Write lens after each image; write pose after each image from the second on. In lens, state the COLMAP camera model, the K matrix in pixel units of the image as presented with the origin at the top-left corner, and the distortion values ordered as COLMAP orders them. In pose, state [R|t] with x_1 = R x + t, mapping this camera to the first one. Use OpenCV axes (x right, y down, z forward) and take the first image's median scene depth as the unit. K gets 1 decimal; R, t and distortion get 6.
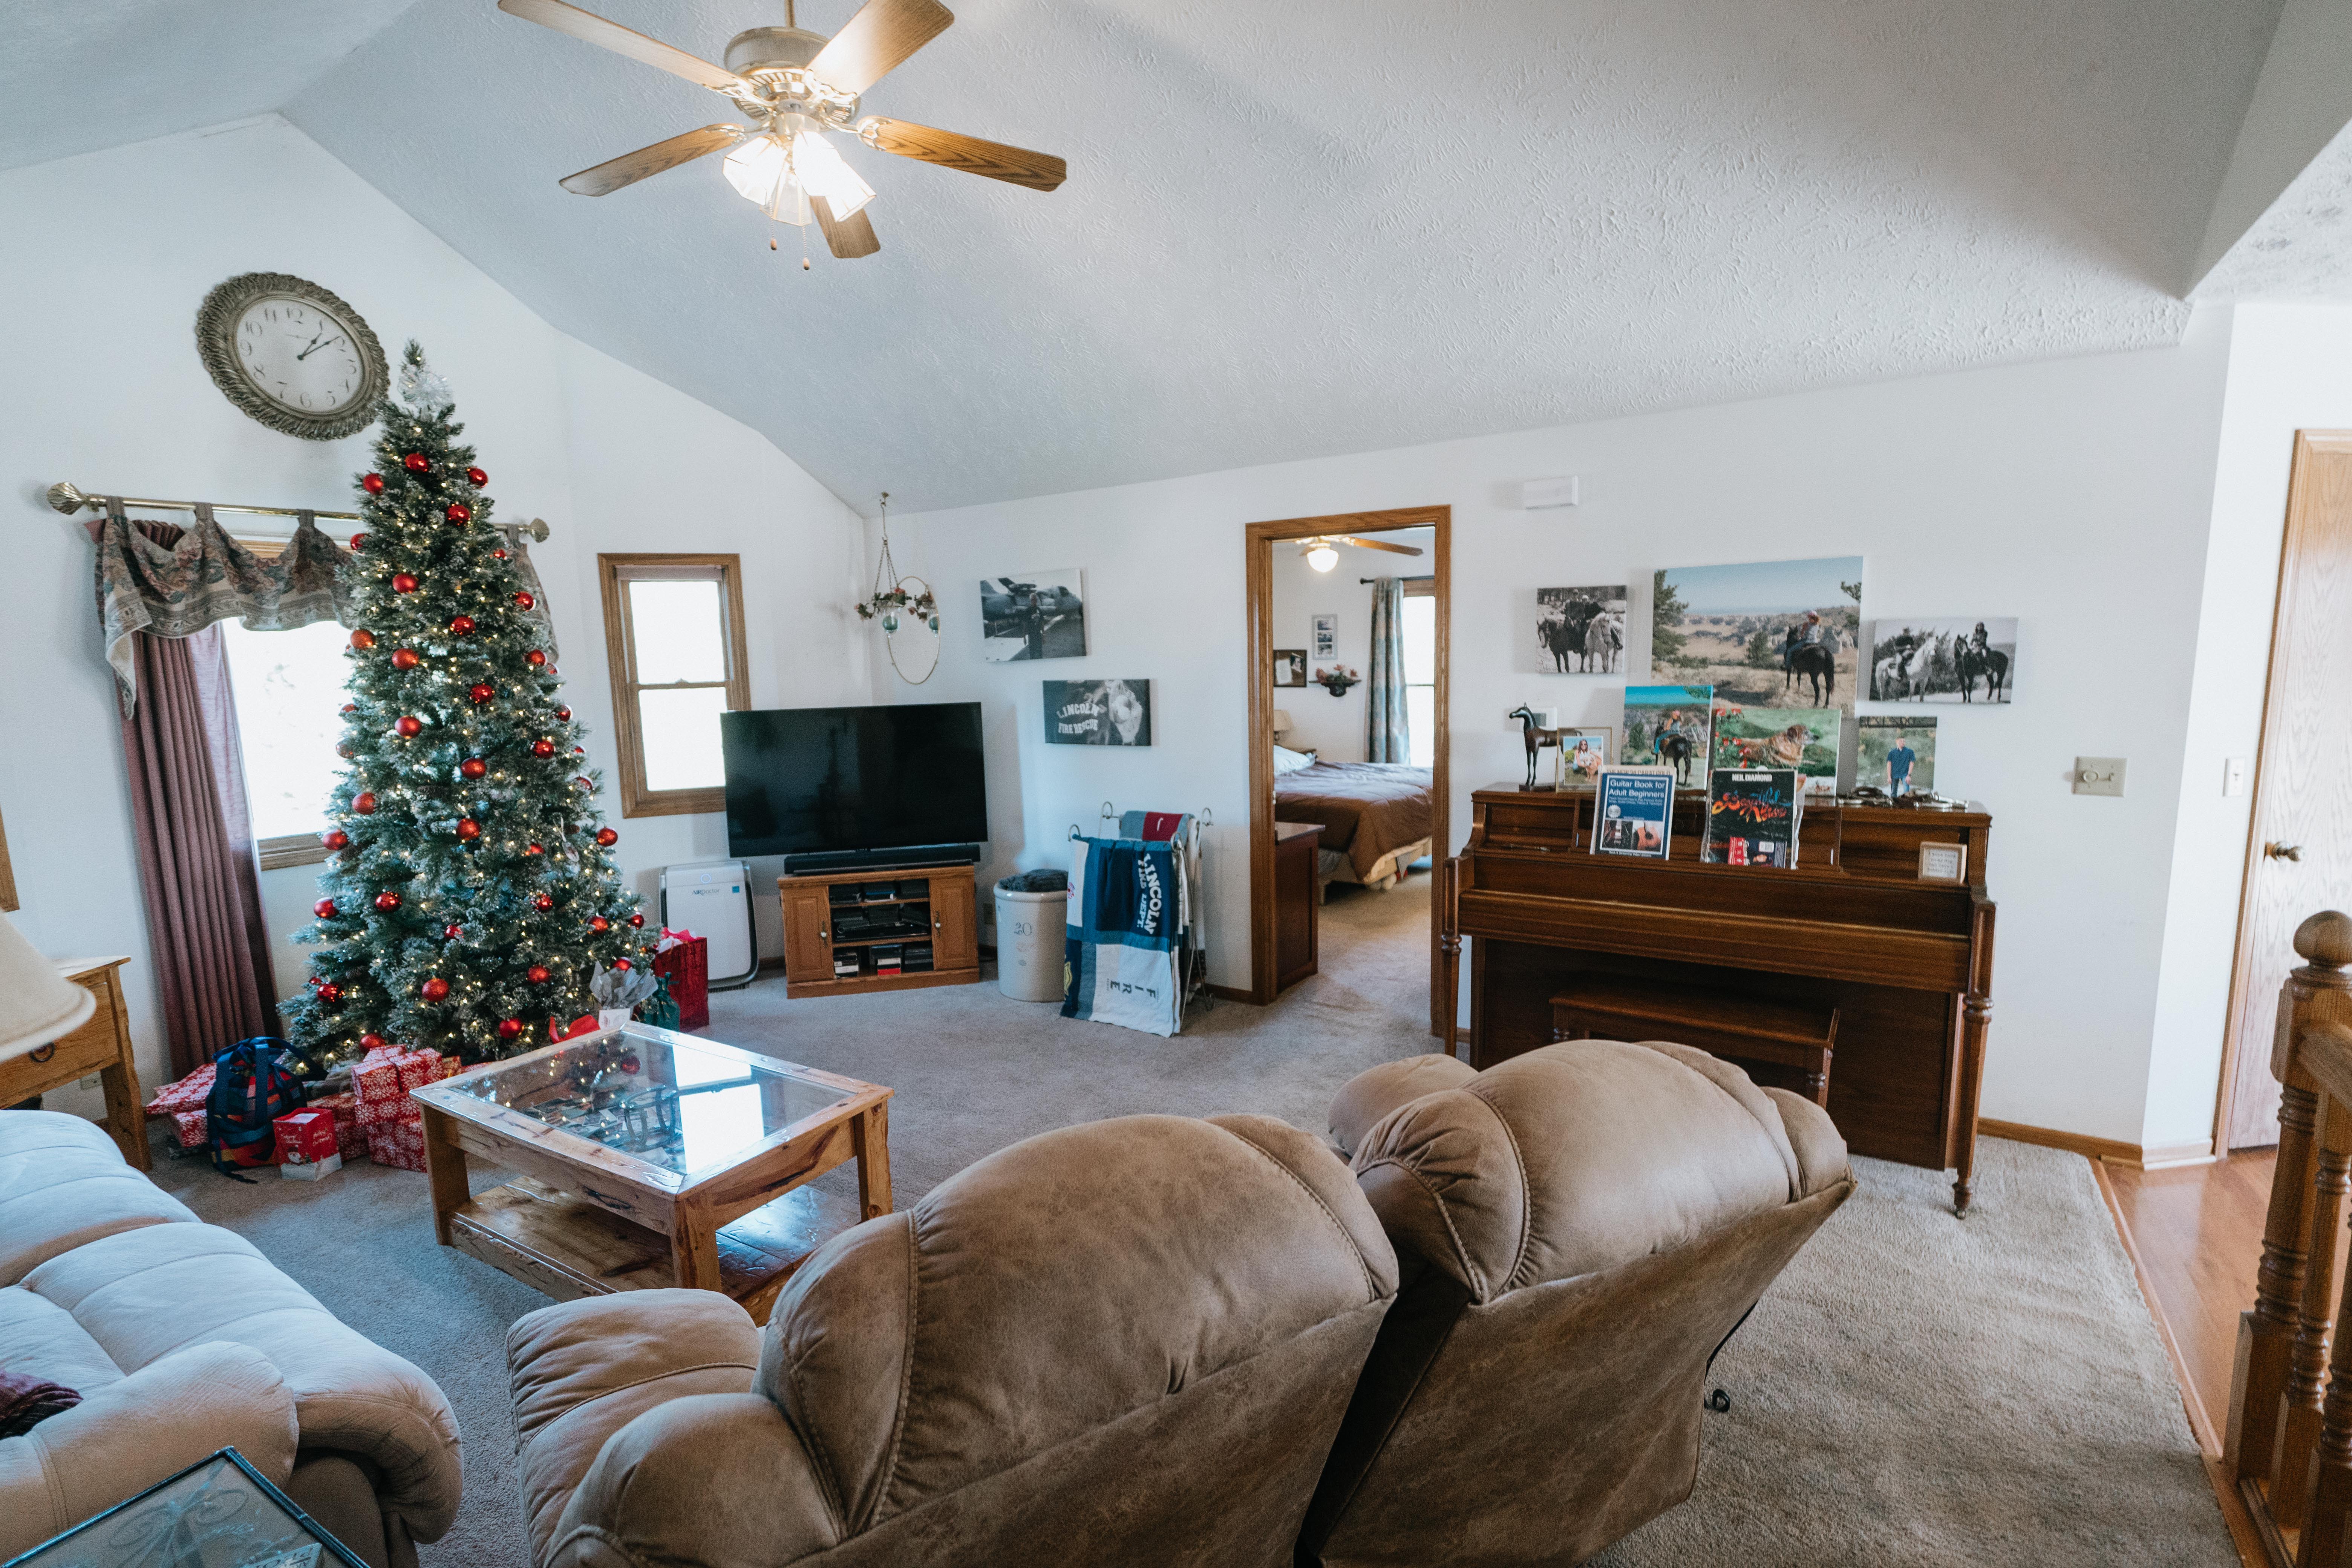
lens RADIAL K [[1088.9, 0, 1186.4], [0, 1088.9, 779.1], [0, 0, 1]] dist [-0.009622, 0.000607]
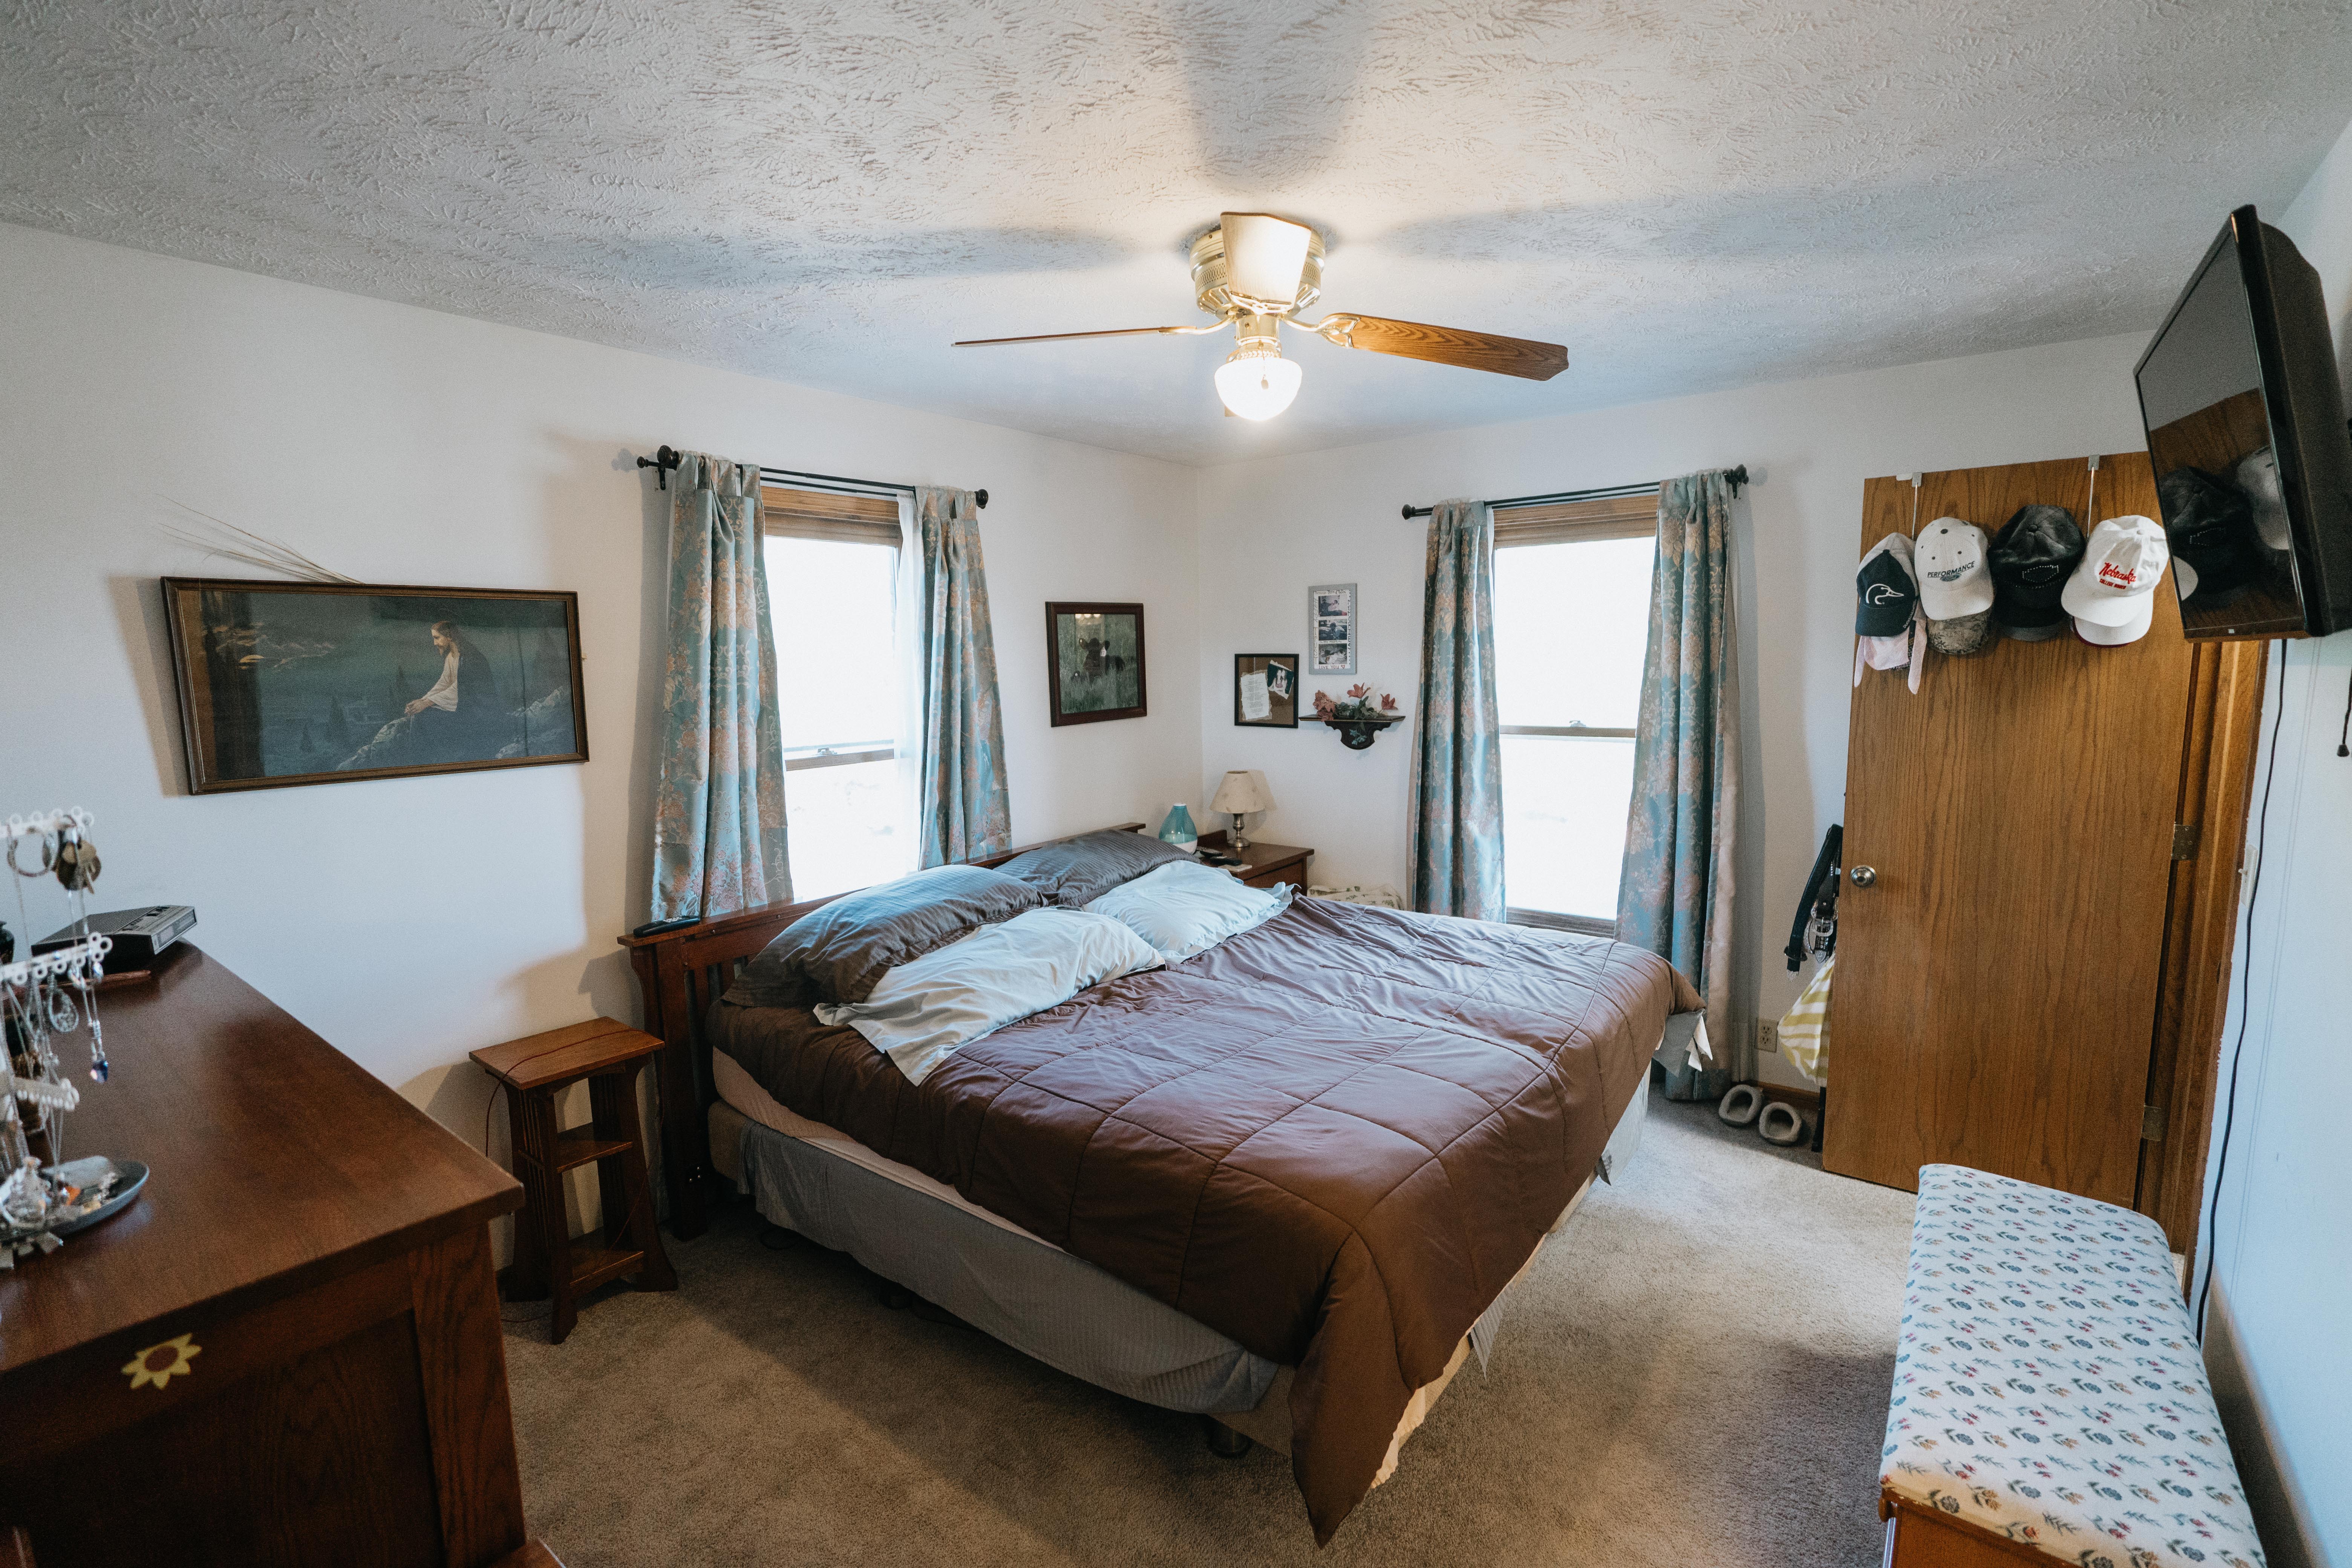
lens RADIAL K [[1088.9, 0, 1175.3], [0, 1088.9, 775.5], [0, 0, 1]] dist [-0.009622, 0.000607]
pose [[0.996954, 0.011727, -0.077103, 0.095038], [-0.012033, 0.999921, -0.003511, -0.060923], [0.077056, 0.004428, 0.997017, 0.498488]]
